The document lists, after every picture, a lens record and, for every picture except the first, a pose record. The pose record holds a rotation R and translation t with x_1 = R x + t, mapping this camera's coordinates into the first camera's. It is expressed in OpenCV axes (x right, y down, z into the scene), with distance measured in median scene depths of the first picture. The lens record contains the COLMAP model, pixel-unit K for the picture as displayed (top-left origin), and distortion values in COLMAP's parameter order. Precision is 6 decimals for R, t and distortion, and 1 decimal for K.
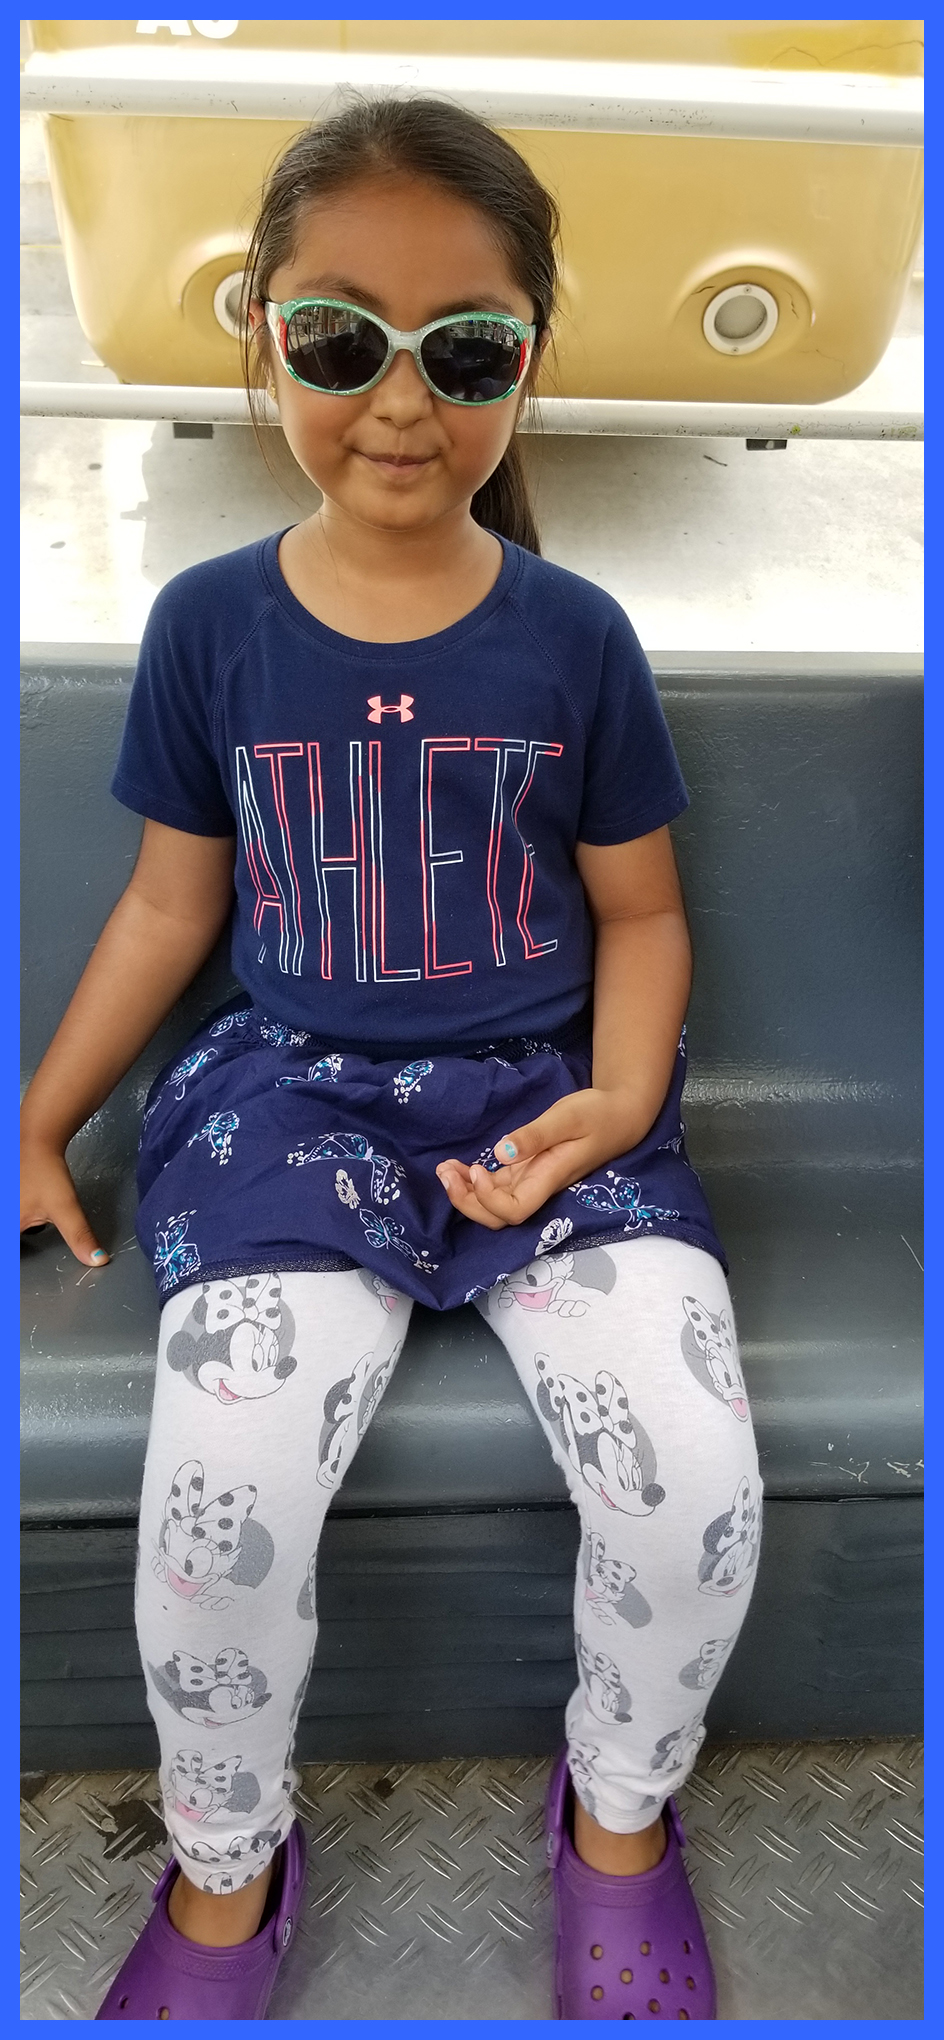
lens RADIAL K [[1554.7, 0, 472.0], [0, 1554.7, 1020.0], [0, 0, 1]] dist [-0.002228, 0.000792]
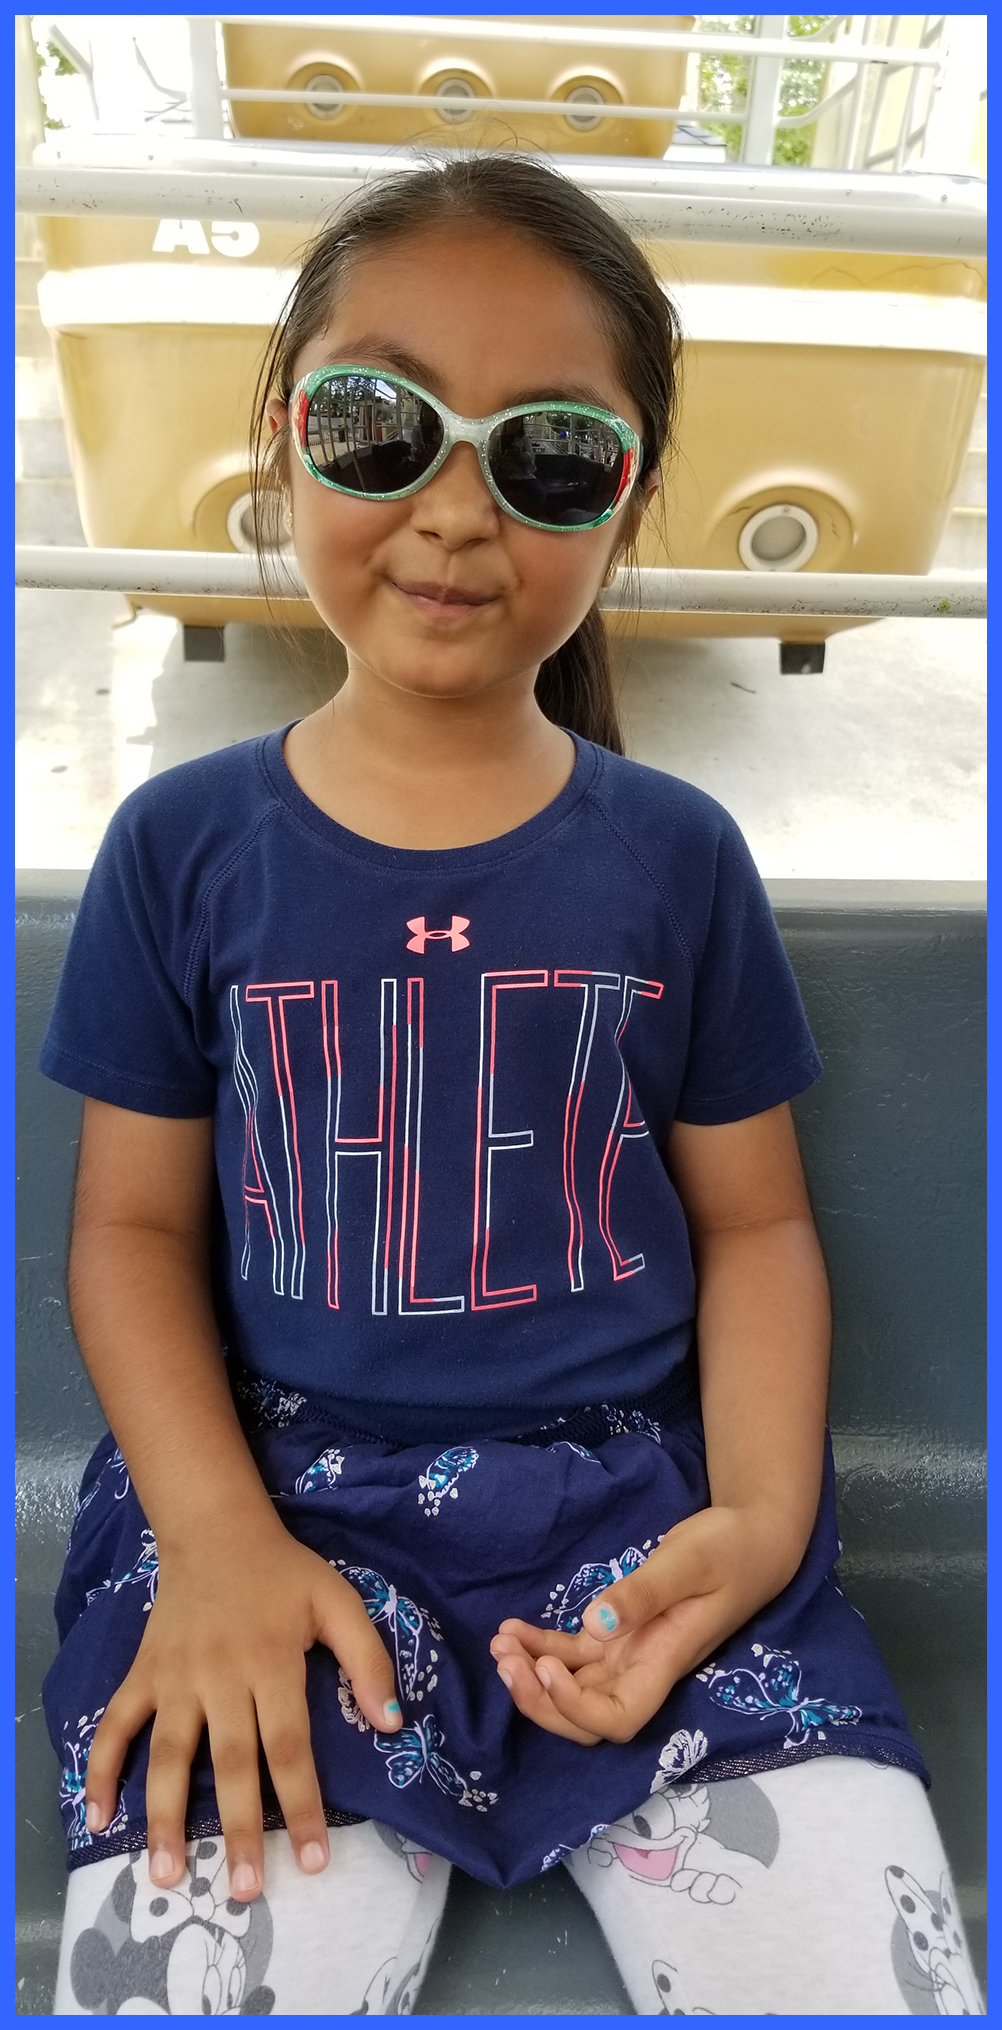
lens RADIAL K [[1548.8, 0, 501.0], [0, 1548.8, 1015.0], [0, 0, 1]] dist [-0.002476, -0.001437]
pose [[0.999929, 0.000128, 0.011897, -0.027674], [0.001599, 0.989425, -0.145036, -0.072324], [-0.011790, 0.145045, 0.989355, 0.308173]]
